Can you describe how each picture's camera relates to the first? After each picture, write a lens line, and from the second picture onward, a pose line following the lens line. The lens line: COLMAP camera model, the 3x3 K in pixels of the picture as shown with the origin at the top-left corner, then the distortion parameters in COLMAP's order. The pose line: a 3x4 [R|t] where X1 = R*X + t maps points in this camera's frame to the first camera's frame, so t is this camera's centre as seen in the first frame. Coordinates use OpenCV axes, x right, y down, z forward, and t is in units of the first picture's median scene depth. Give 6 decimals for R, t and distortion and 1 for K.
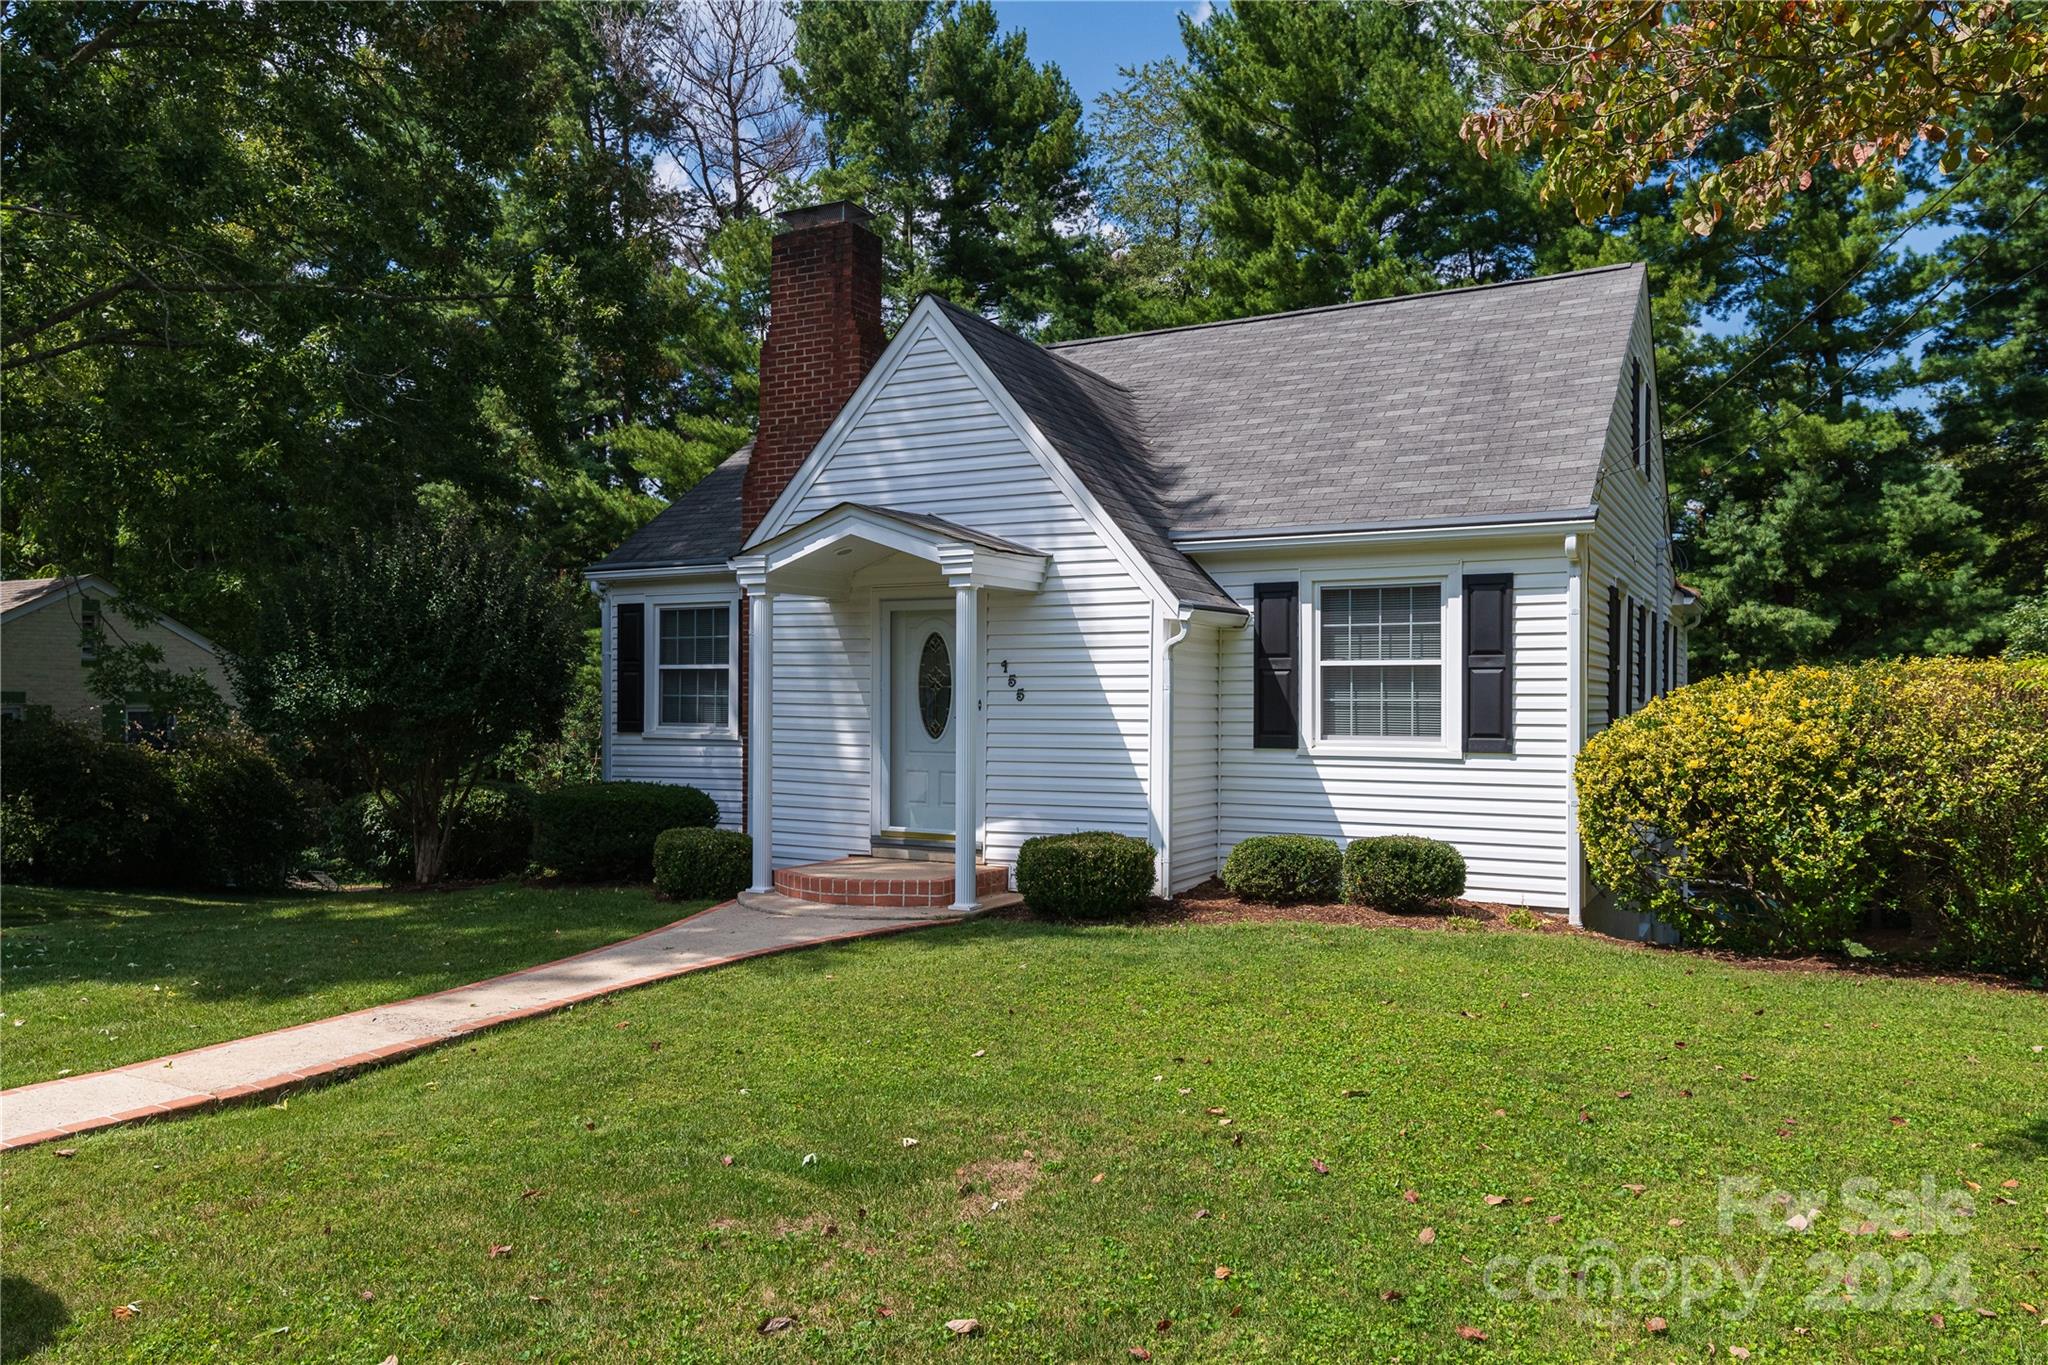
lens RADIAL K [[1388.9, 0, 1021.0], [0, 1388.9, 693.0], [0, 0, 1]] dist [0.002716, 0.000227]
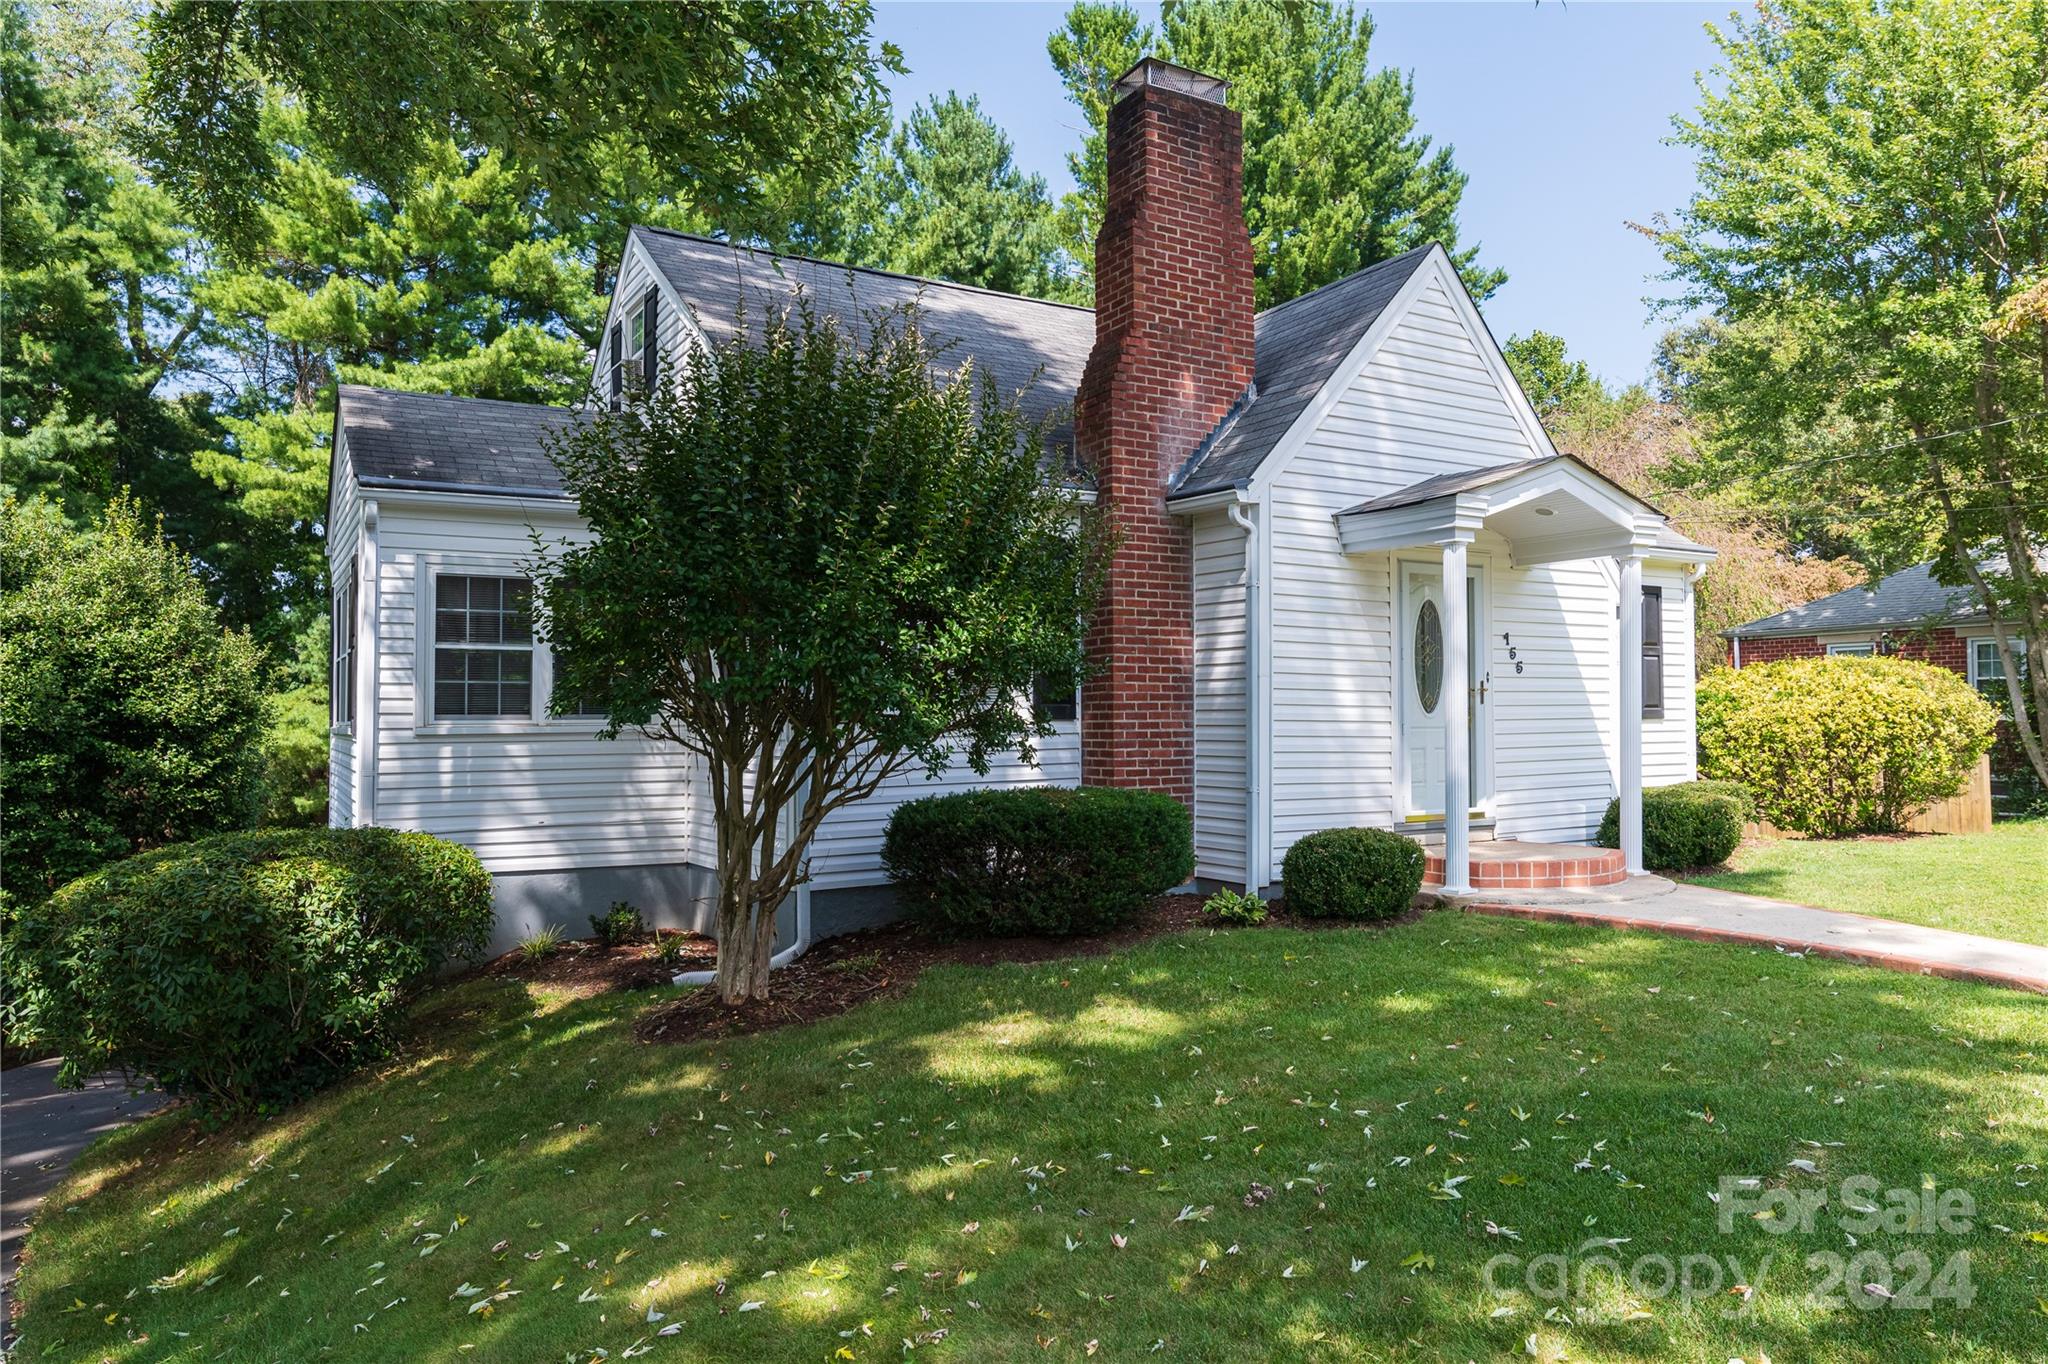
lens RADIAL K [[1334.4, 0, 1024.0], [0, 1334.4, 682.0], [0, 0, 1]] dist [0.000425, -0.000110]
pose [[0.516528, 0.019485, 0.856049, -1.018998], [0.004488, 0.999666, -0.025461, 0.035042], [-0.856259, 0.016993, 0.516268, 0.803570]]
